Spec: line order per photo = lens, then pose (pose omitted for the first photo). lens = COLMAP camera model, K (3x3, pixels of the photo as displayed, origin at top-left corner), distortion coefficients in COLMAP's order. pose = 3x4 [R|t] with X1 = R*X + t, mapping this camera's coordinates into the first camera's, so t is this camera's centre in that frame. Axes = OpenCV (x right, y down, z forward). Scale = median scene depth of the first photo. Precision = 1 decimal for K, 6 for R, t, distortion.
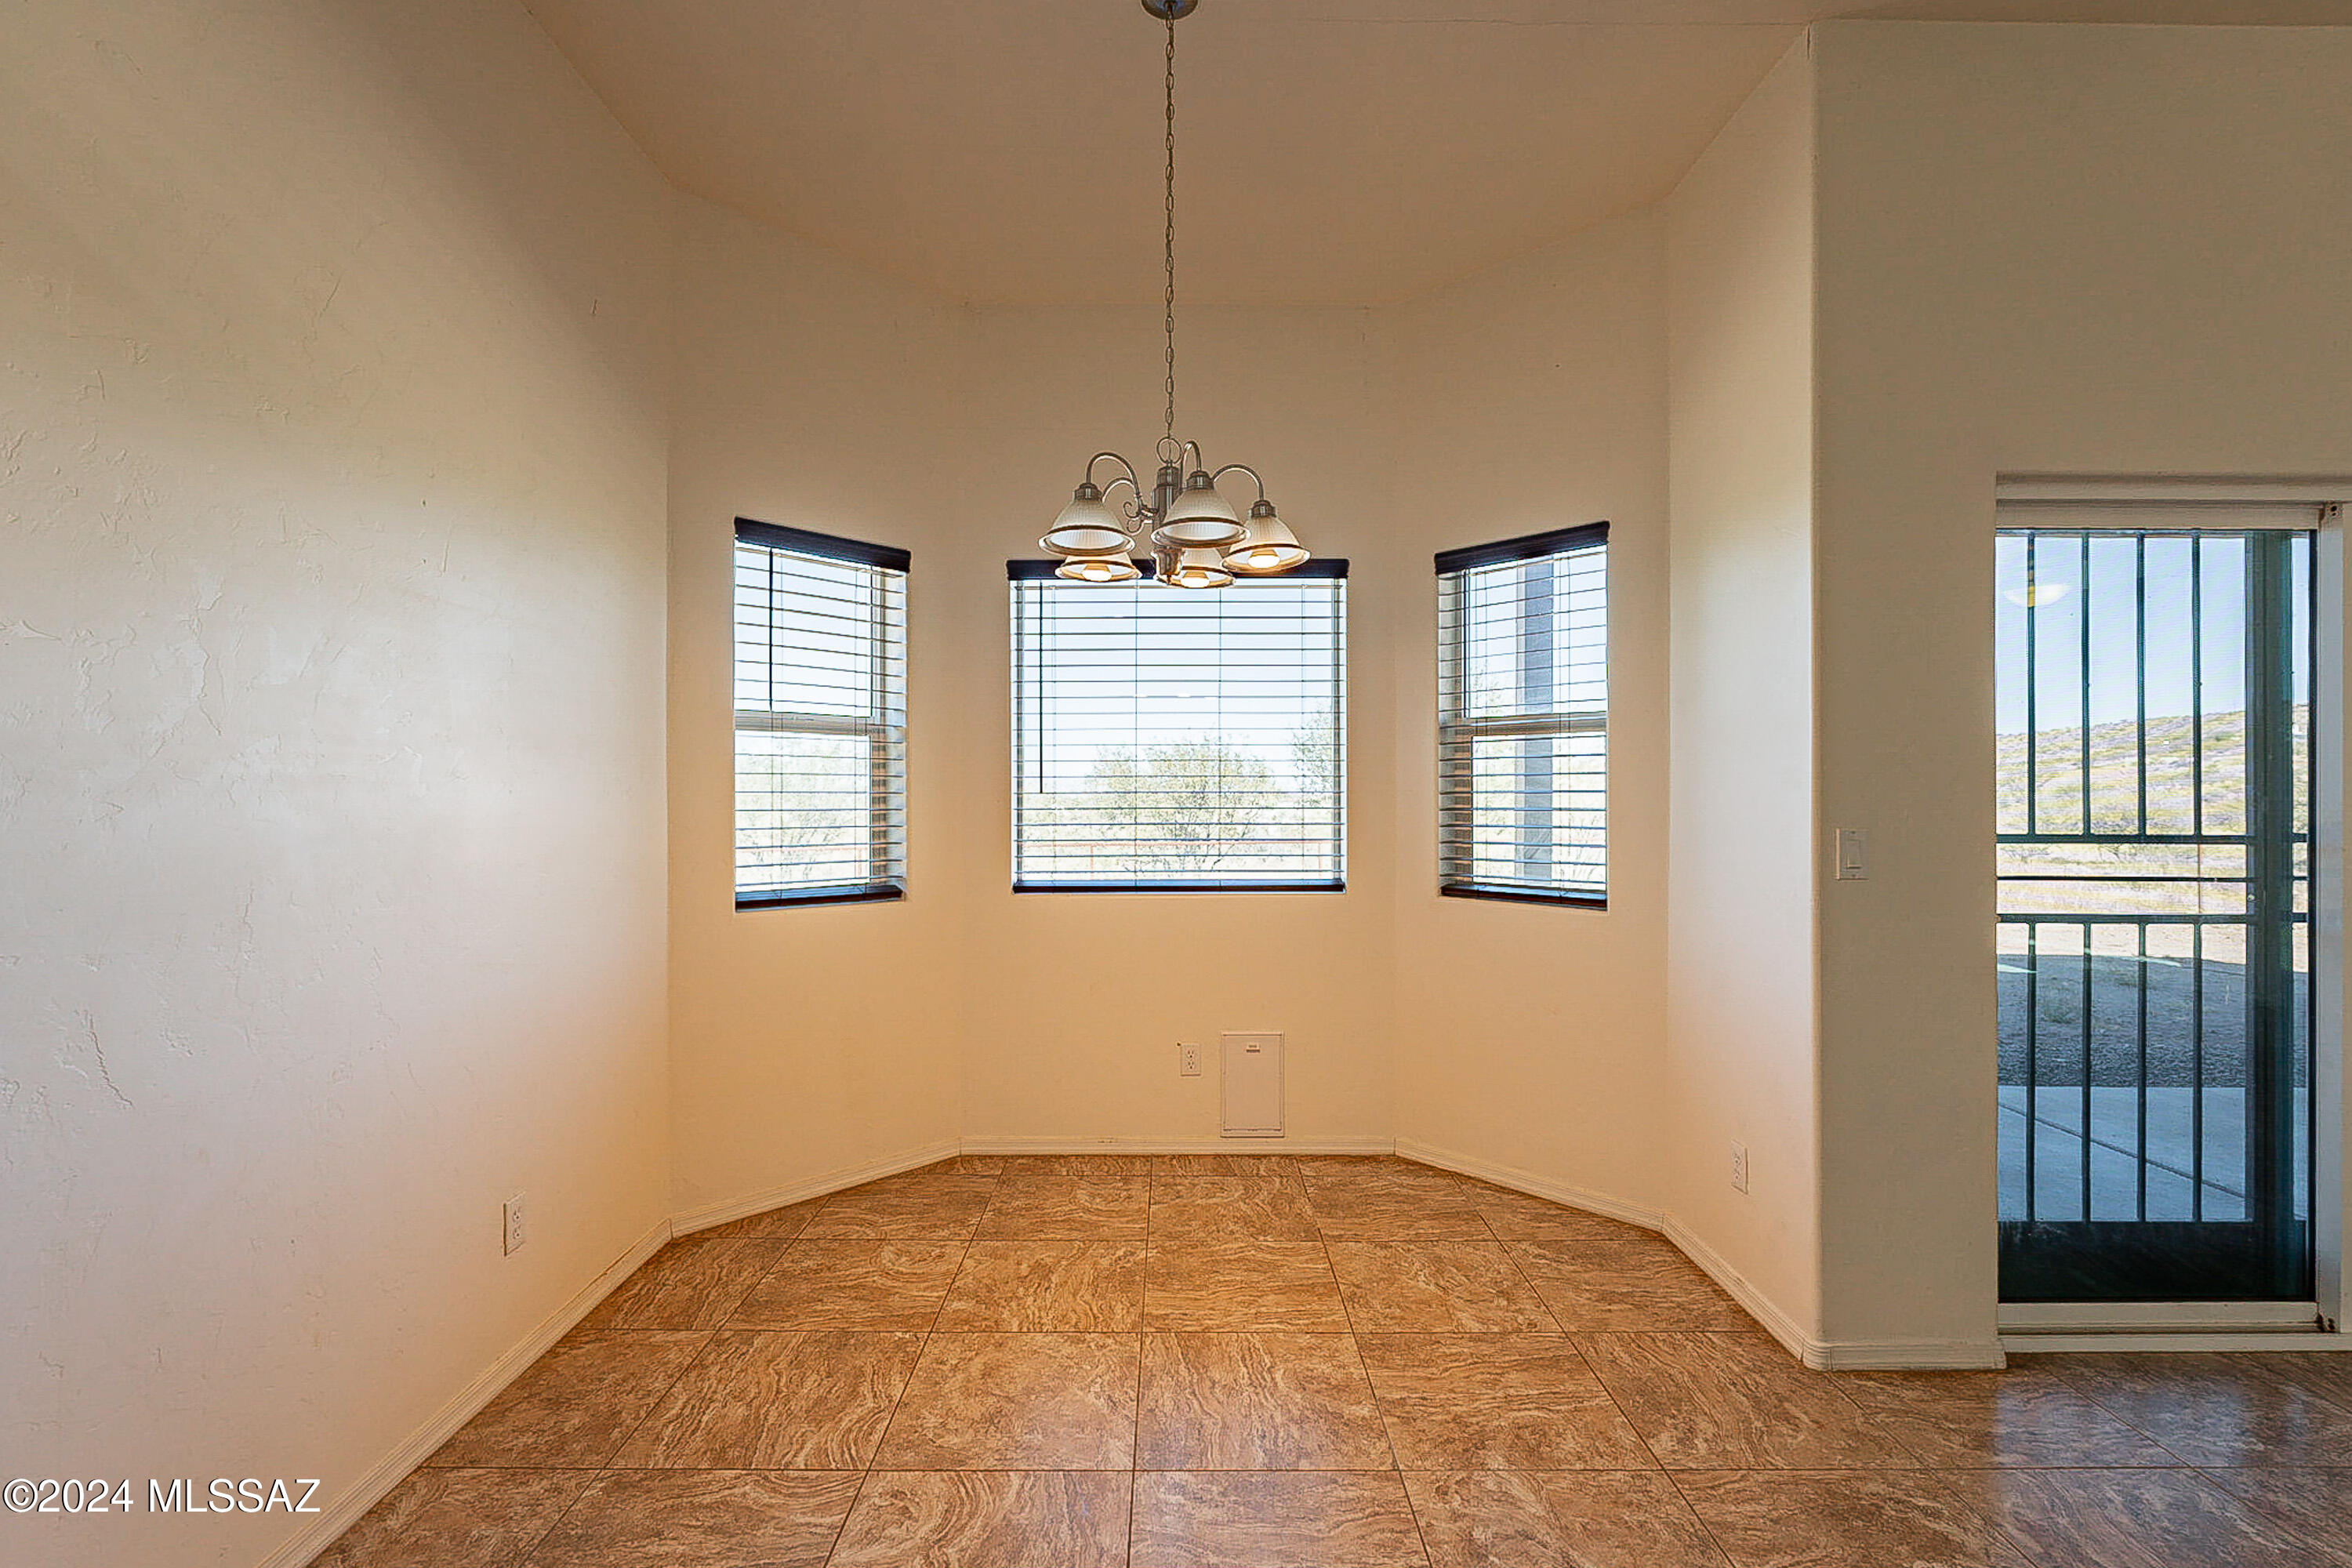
lens RADIAL K [[1035.1, 0, 1170.4], [0, 1035.1, 799.4], [0, 0, 1]] dist [0.004815, -0.000658]
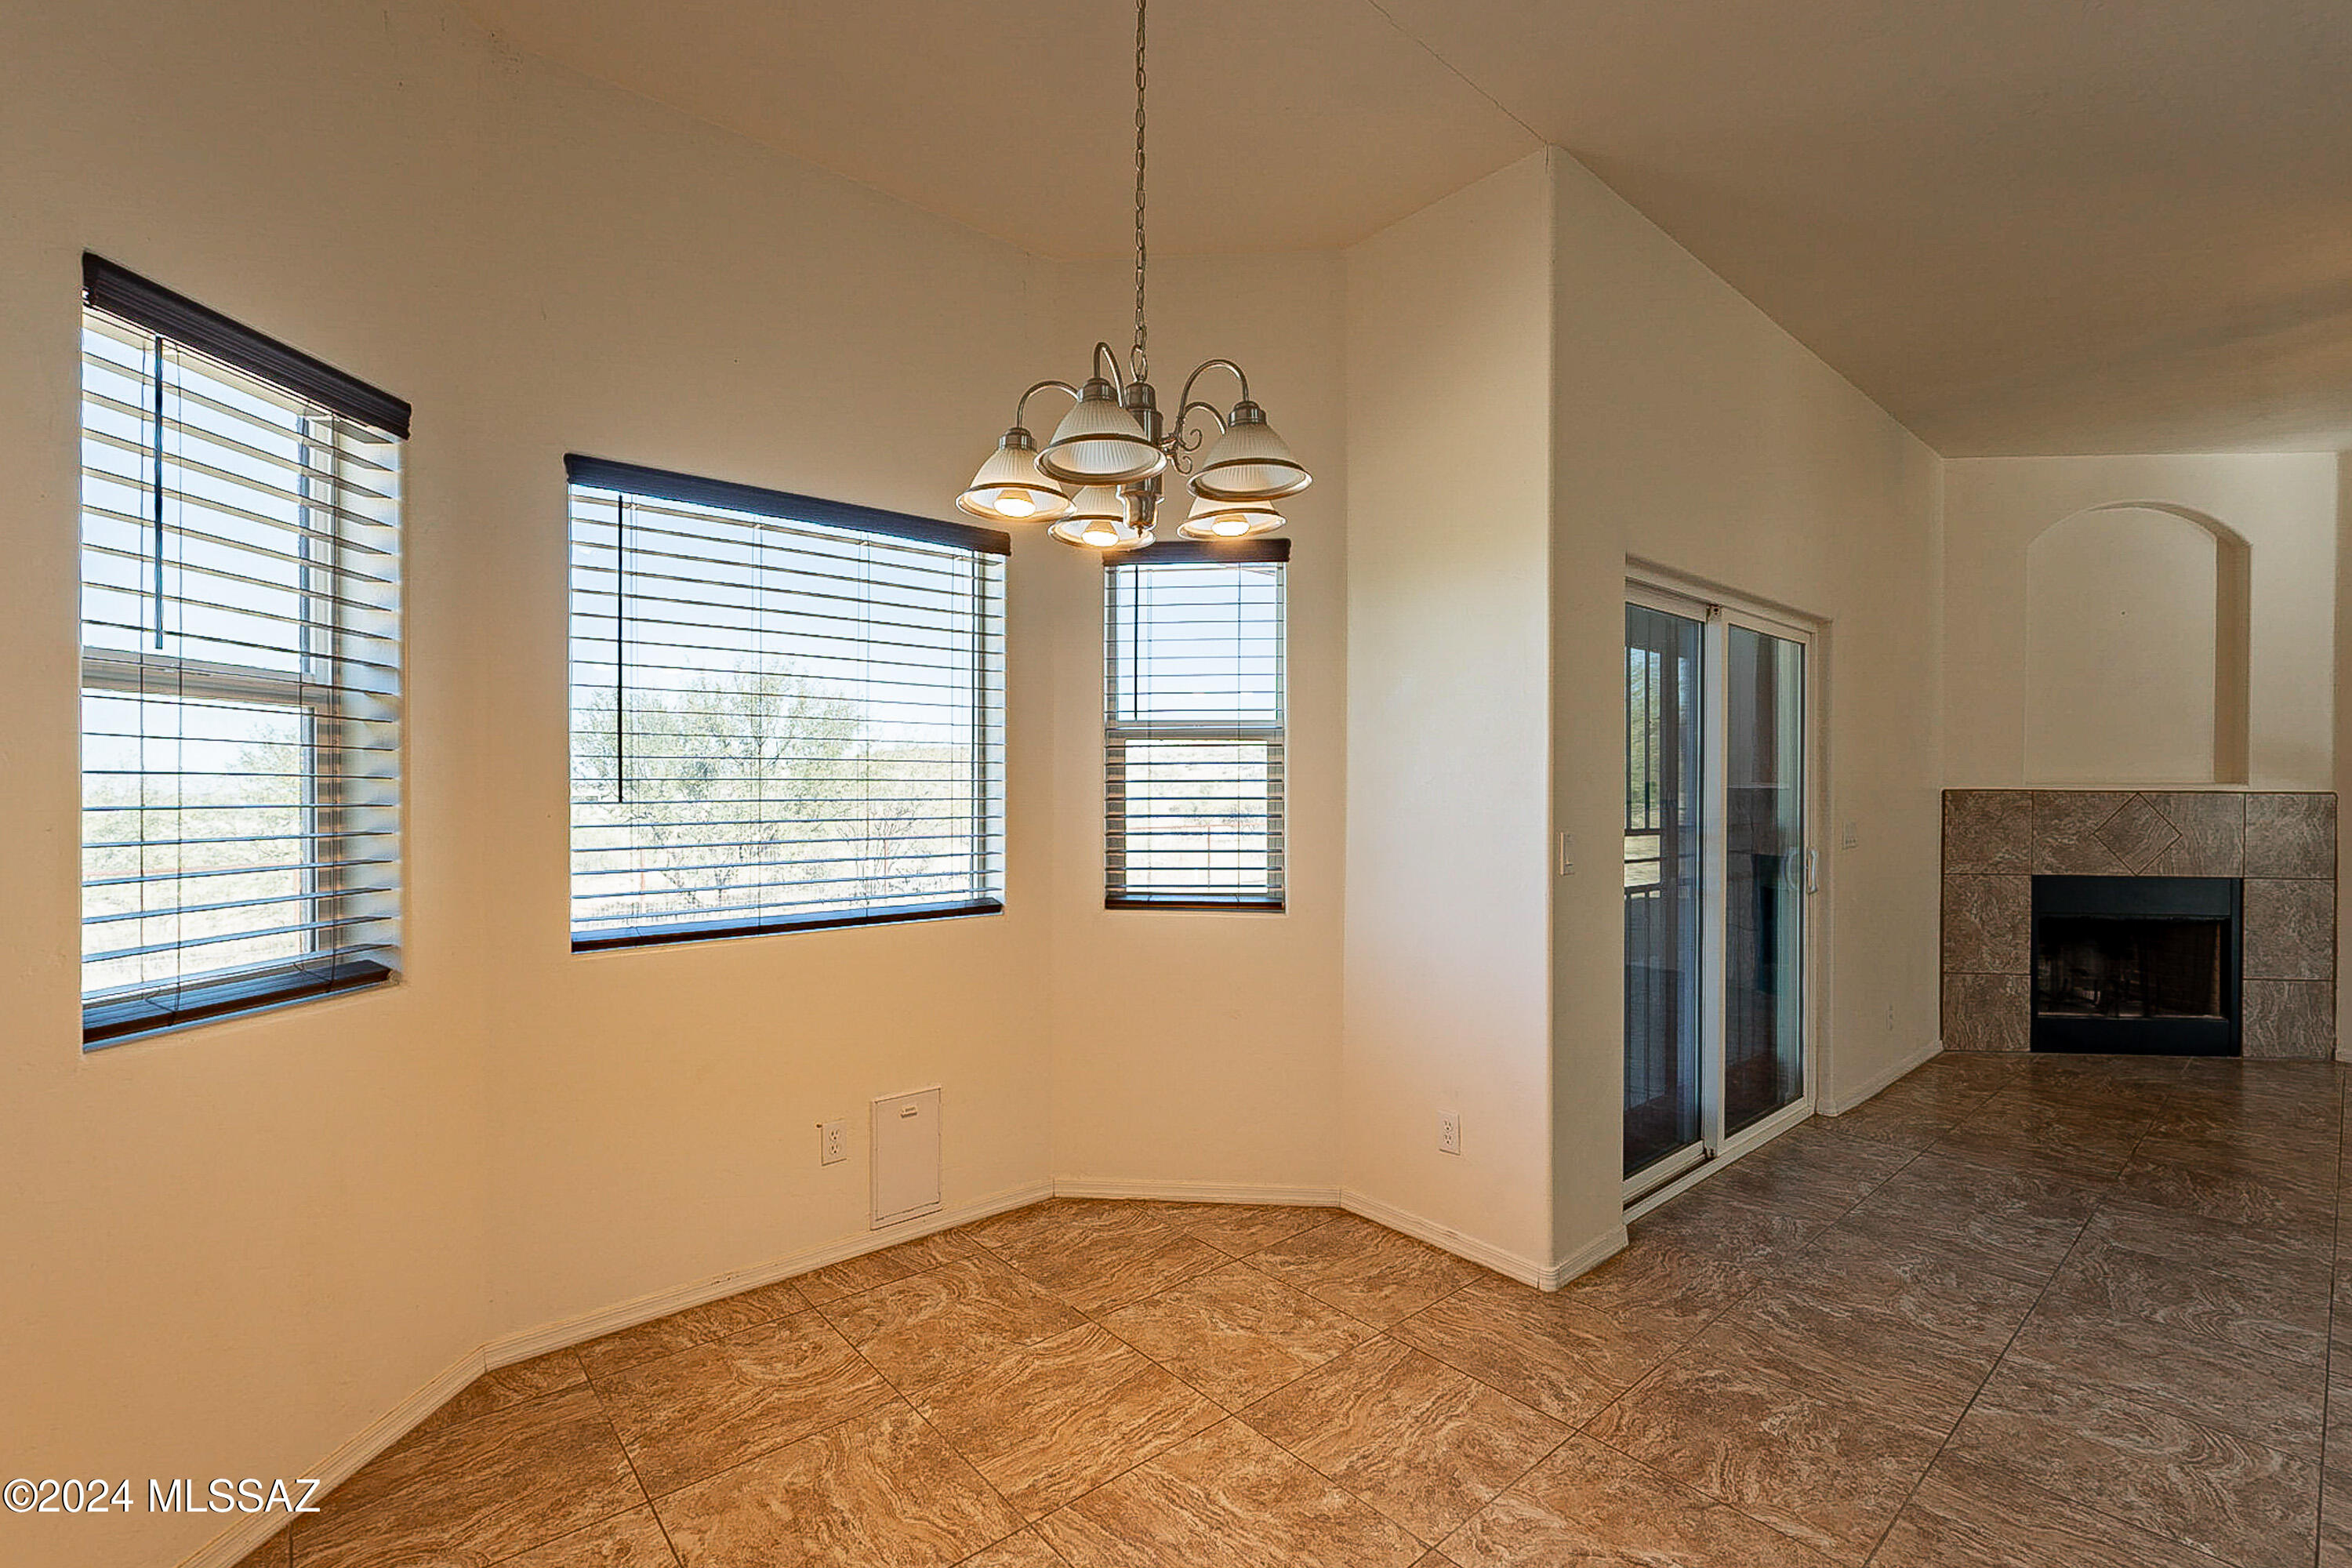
lens RADIAL K [[1035.1, 0, 1173.1], [0, 1035.1, 794.5], [0, 0, 1]] dist [0.004815, -0.000658]
pose [[0.759442, -0.003356, 0.650567, -0.338497], [0.000870, 0.999991, 0.004143, -0.016264], [-0.650575, -0.002581, 0.759438, 0.276512]]
